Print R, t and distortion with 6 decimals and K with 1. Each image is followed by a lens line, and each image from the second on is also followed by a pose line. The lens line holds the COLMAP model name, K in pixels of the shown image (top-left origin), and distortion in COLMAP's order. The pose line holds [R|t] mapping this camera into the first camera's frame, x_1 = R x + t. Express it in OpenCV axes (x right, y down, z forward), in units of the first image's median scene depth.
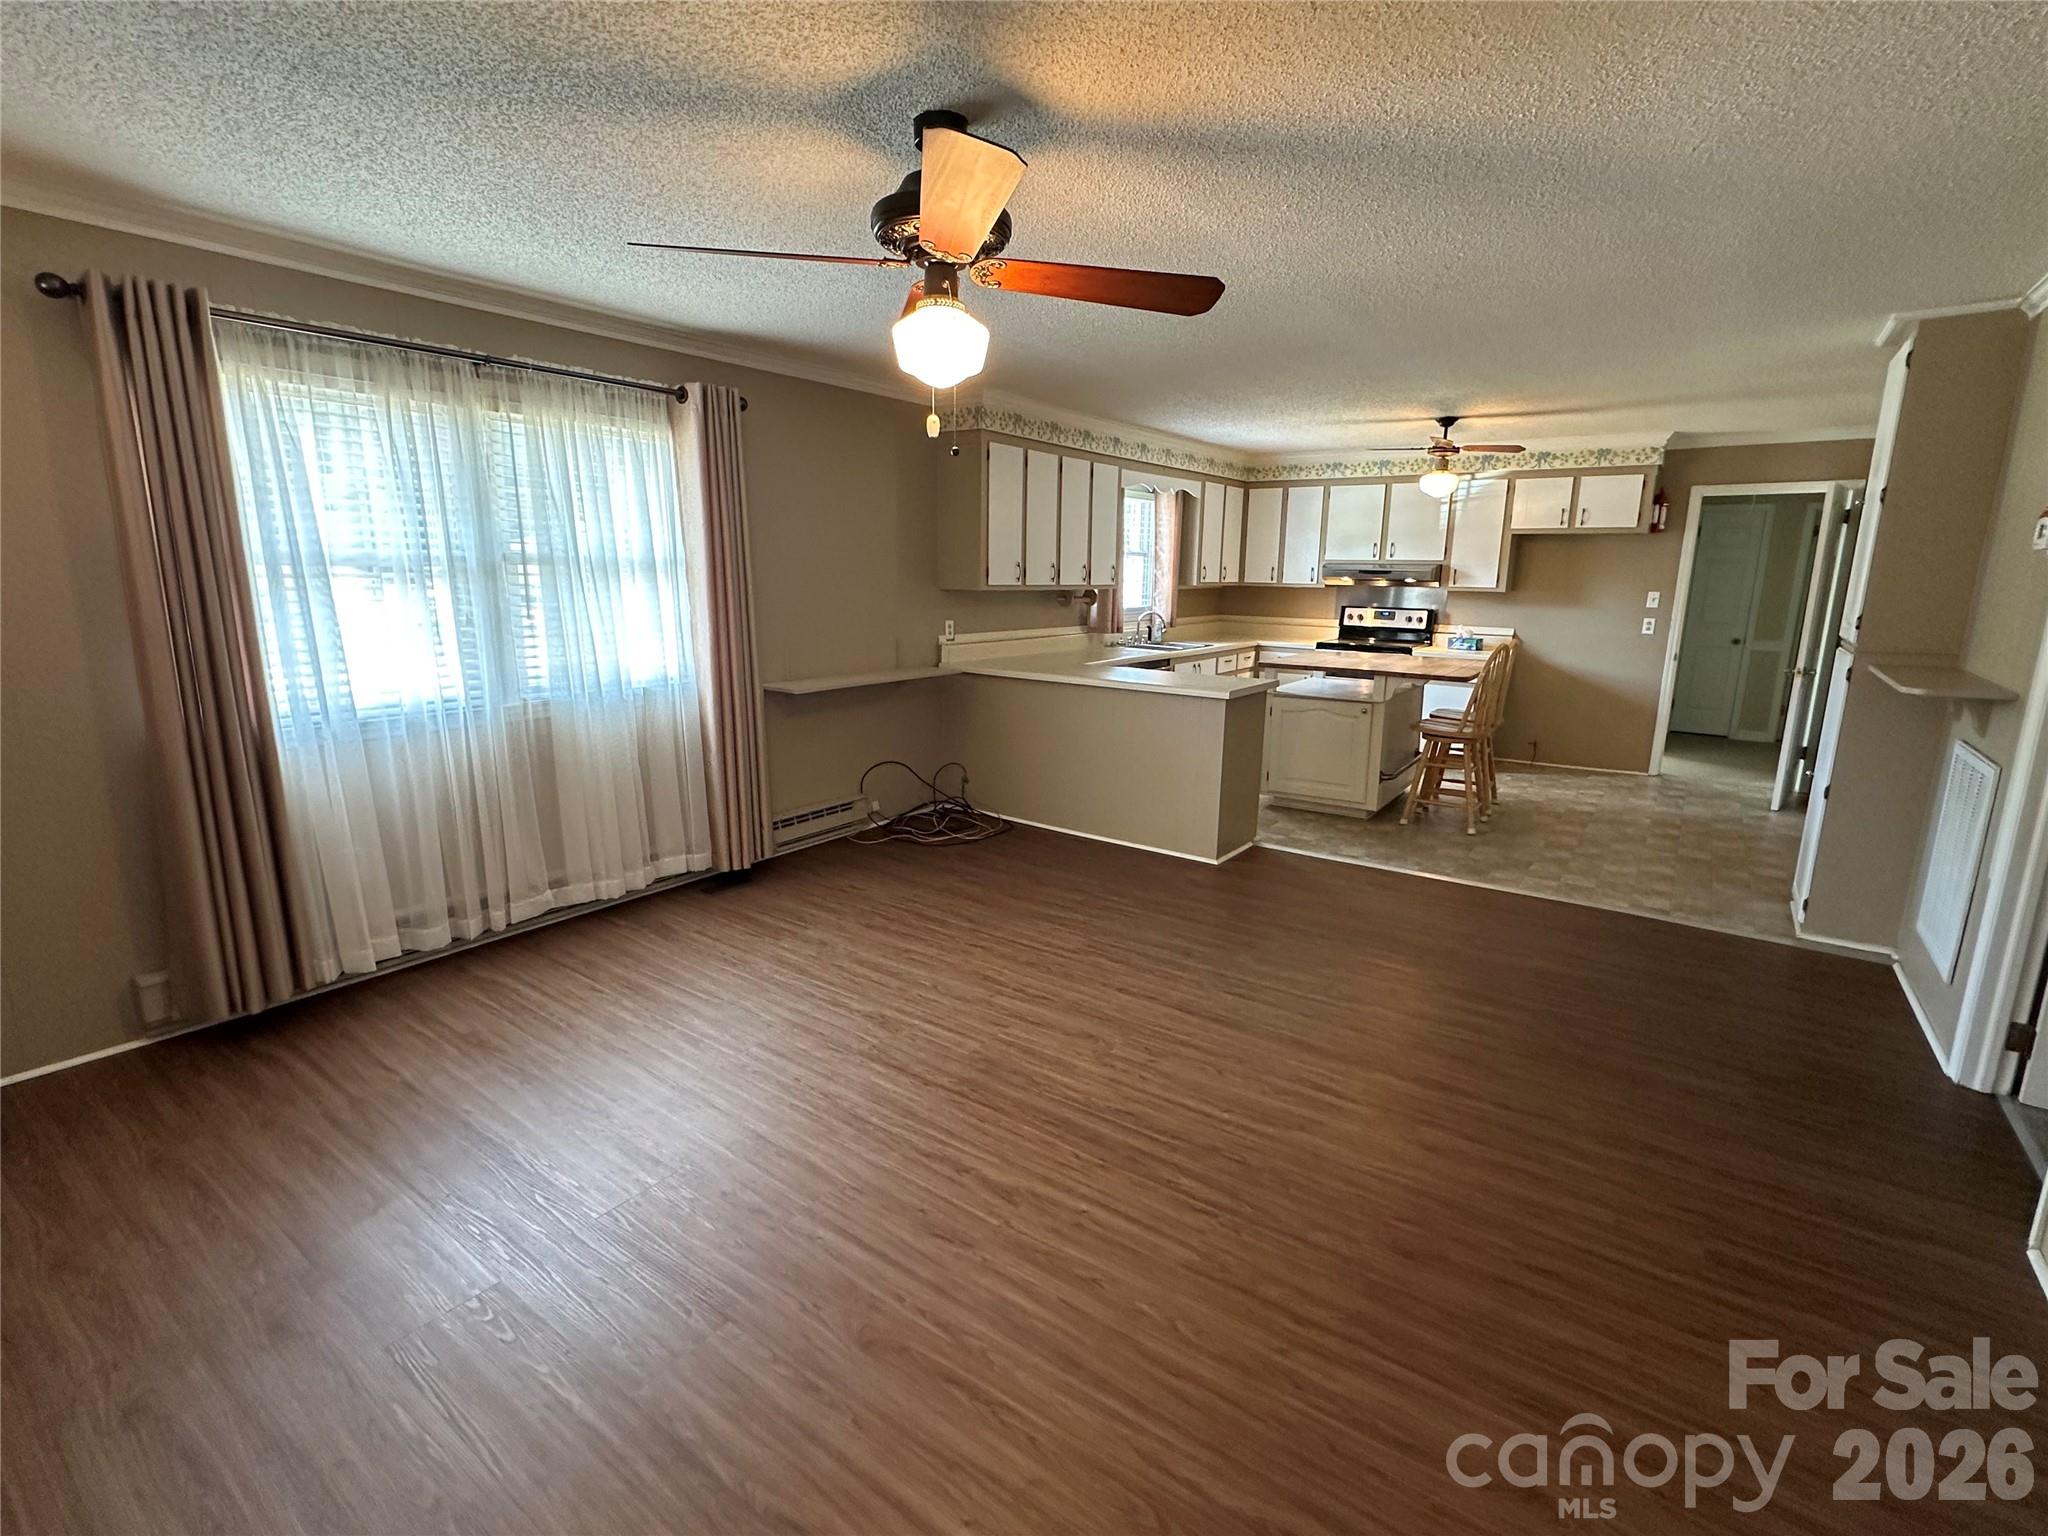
lens RADIAL K [[941.4, 0, 1019.9], [0, 941.4, 770.2], [0, 0, 1]] dist [-0.002593, -0.001200]
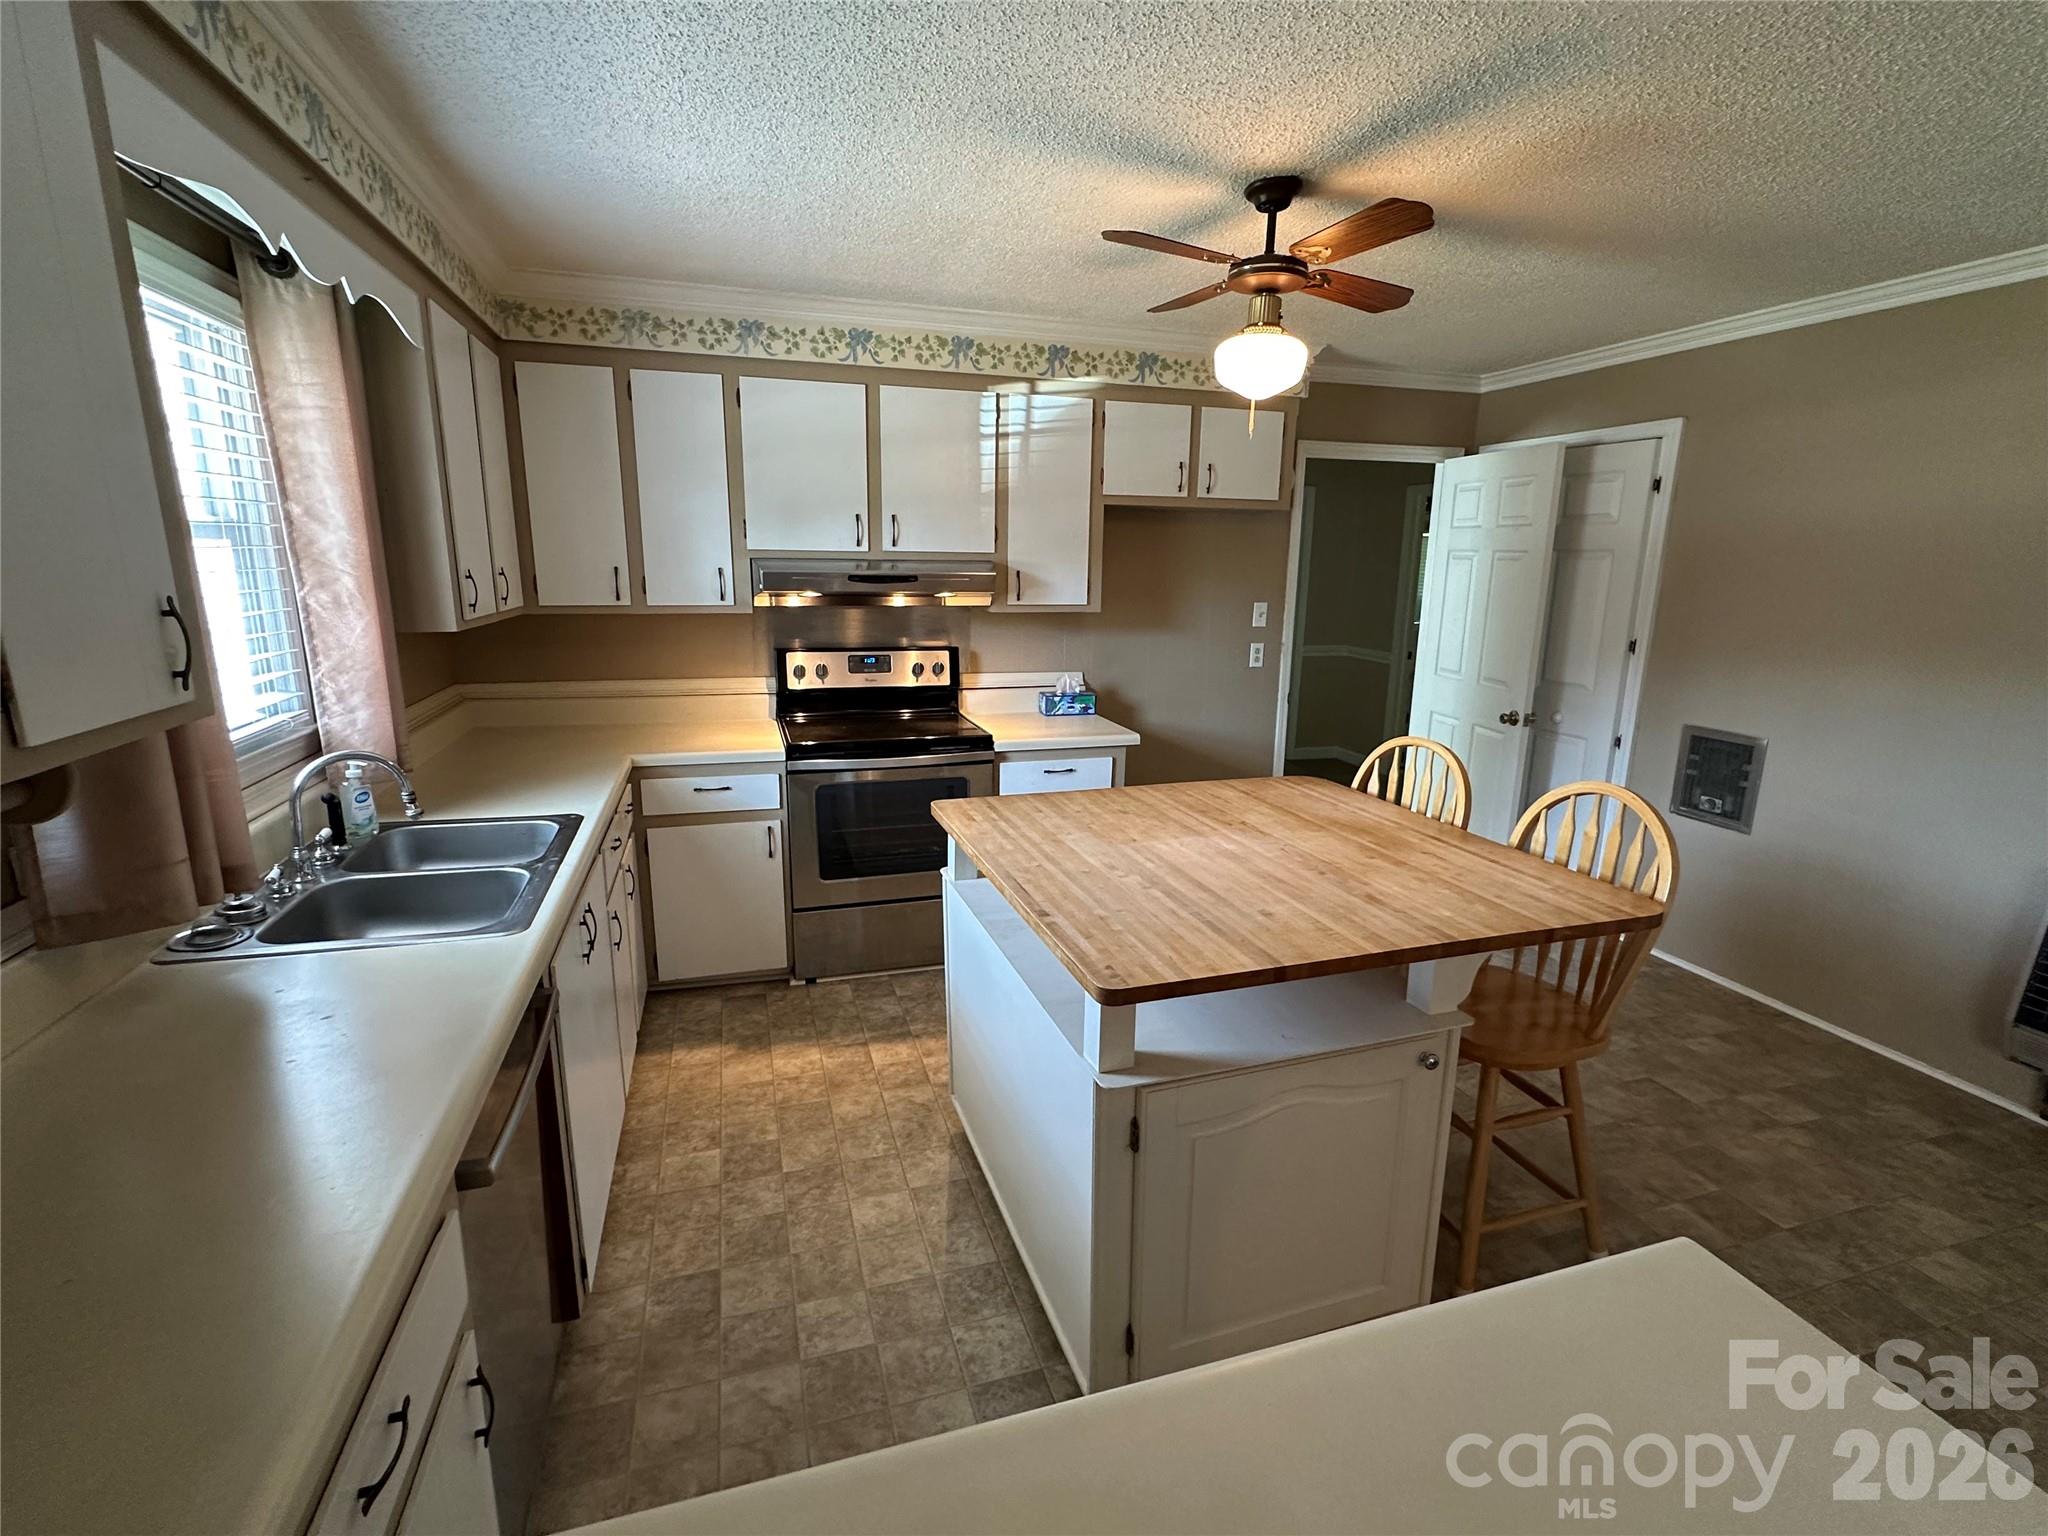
lens RADIAL K [[941.4, 0, 1027.4], [0, 941.4, 765.4], [0, 0, 1]] dist [-0.002593, -0.001200]
pose [[0.600007, -0.176147, 0.780361, 0.048427], [0.162903, 0.981922, 0.096391, -0.157953], [-0.783233, 0.069287, 0.617855, 0.687525]]
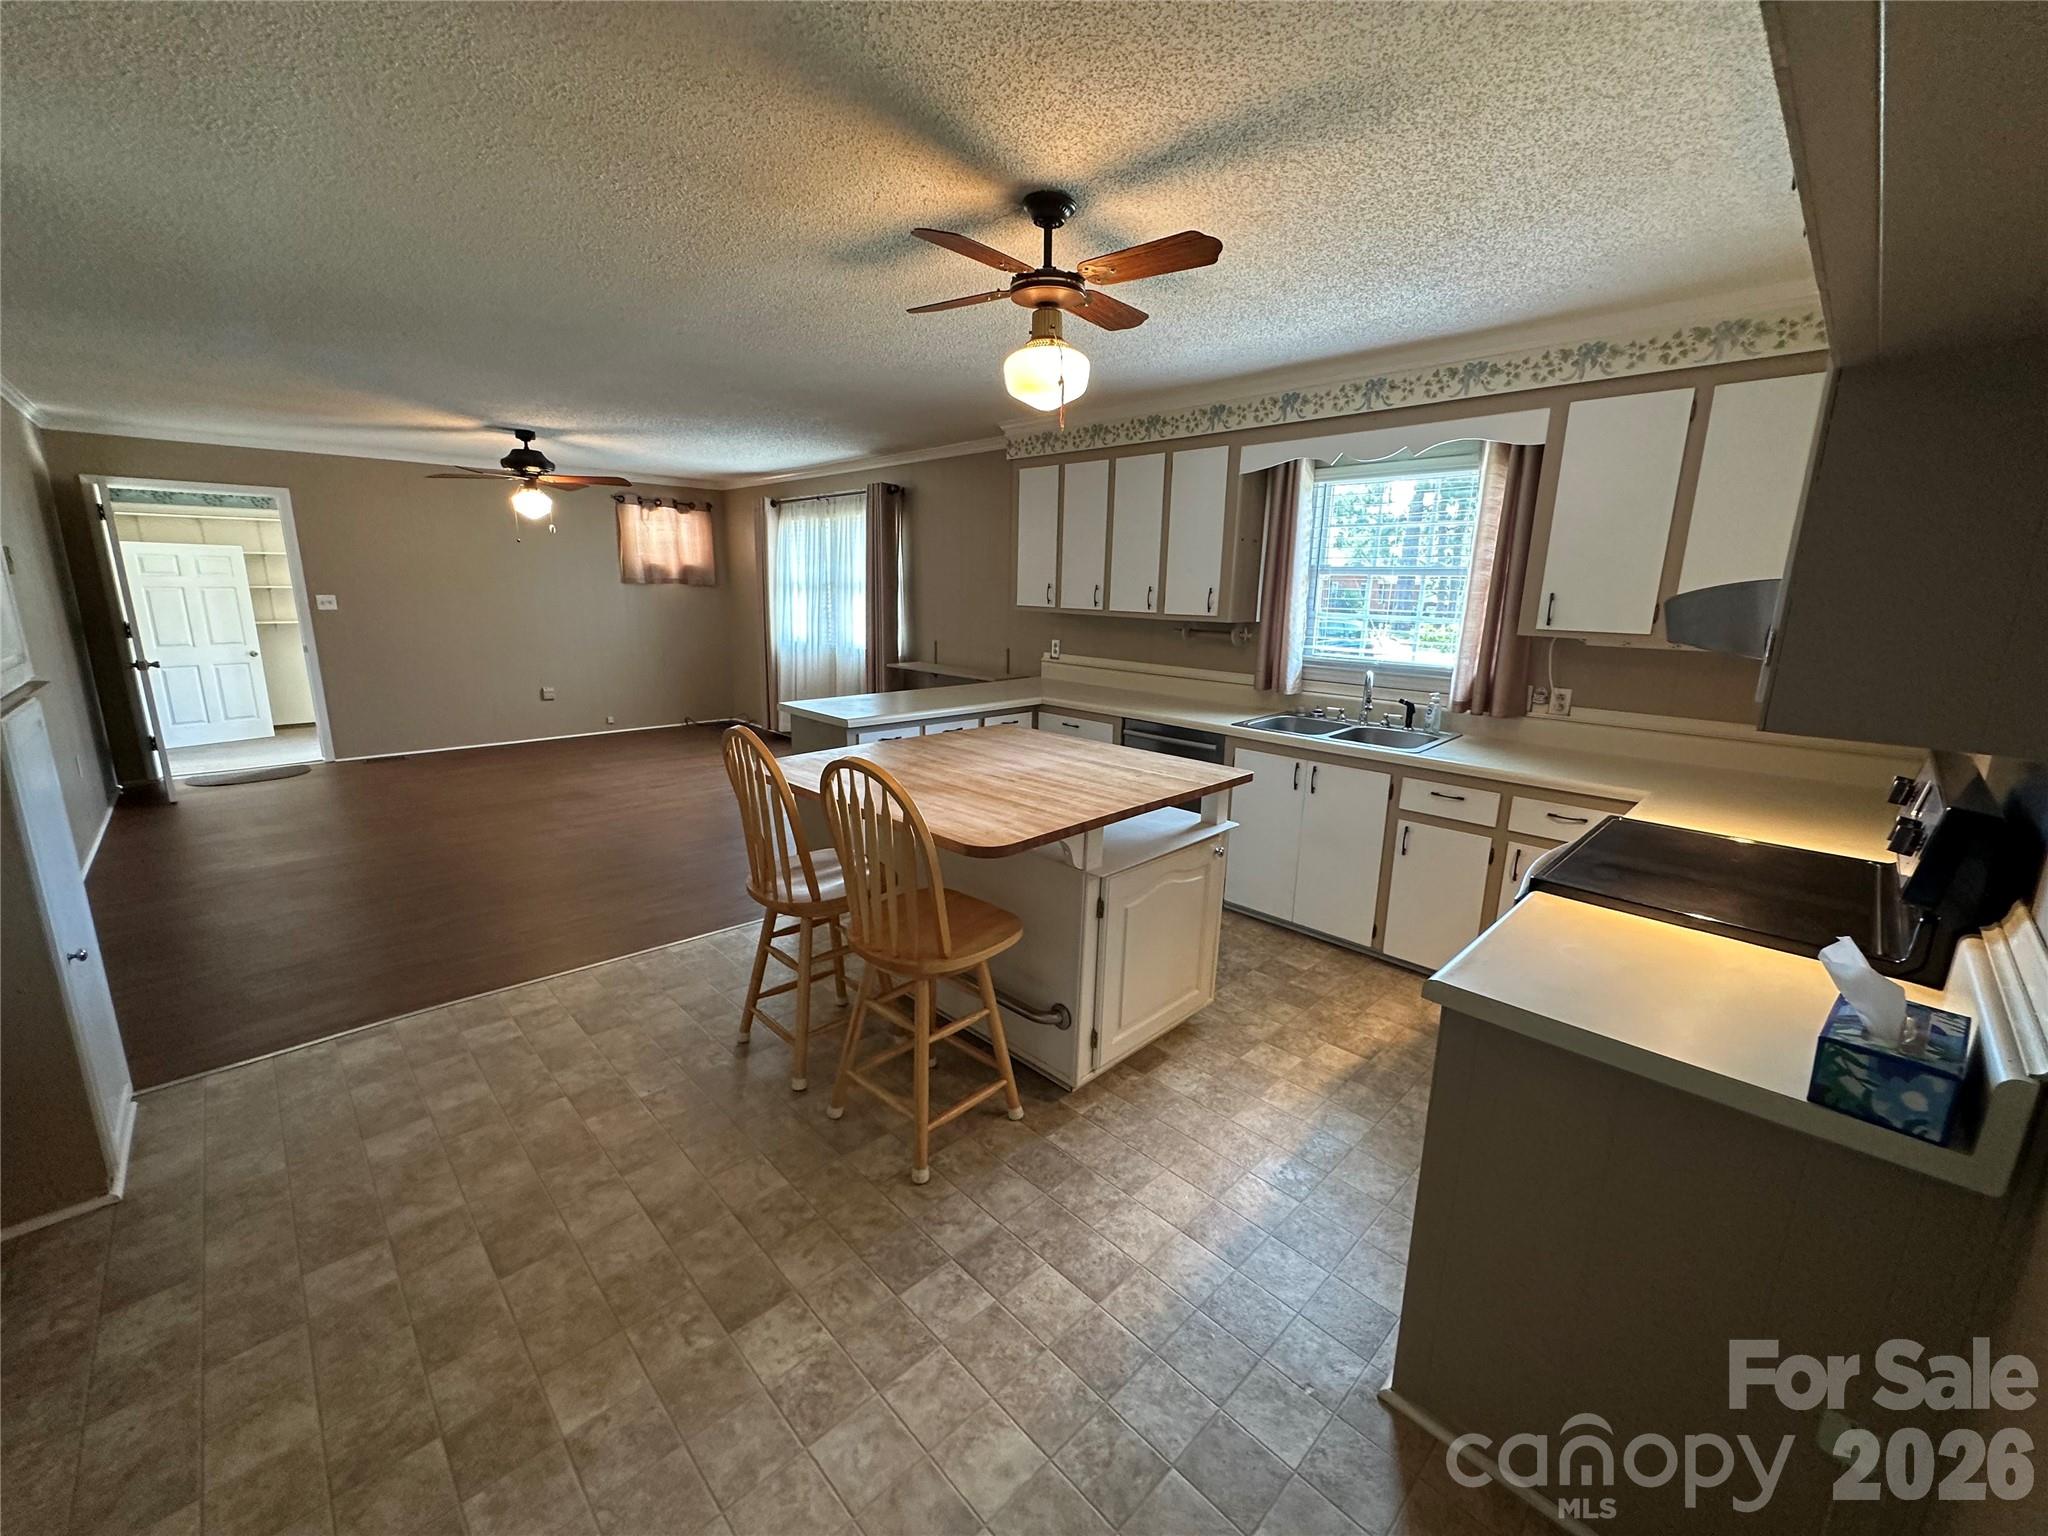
lens RADIAL K [[818.6, 0, 1025.4], [0, 818.6, 765.5], [0, 0, 1]] dist [-0.004361, 0.000513]
pose [[-0.175602, 0.198047, -0.964335, 0.664070], [-0.227910, 0.944766, 0.235530, -0.183777], [0.957717, 0.261141, -0.120766, 0.873708]]
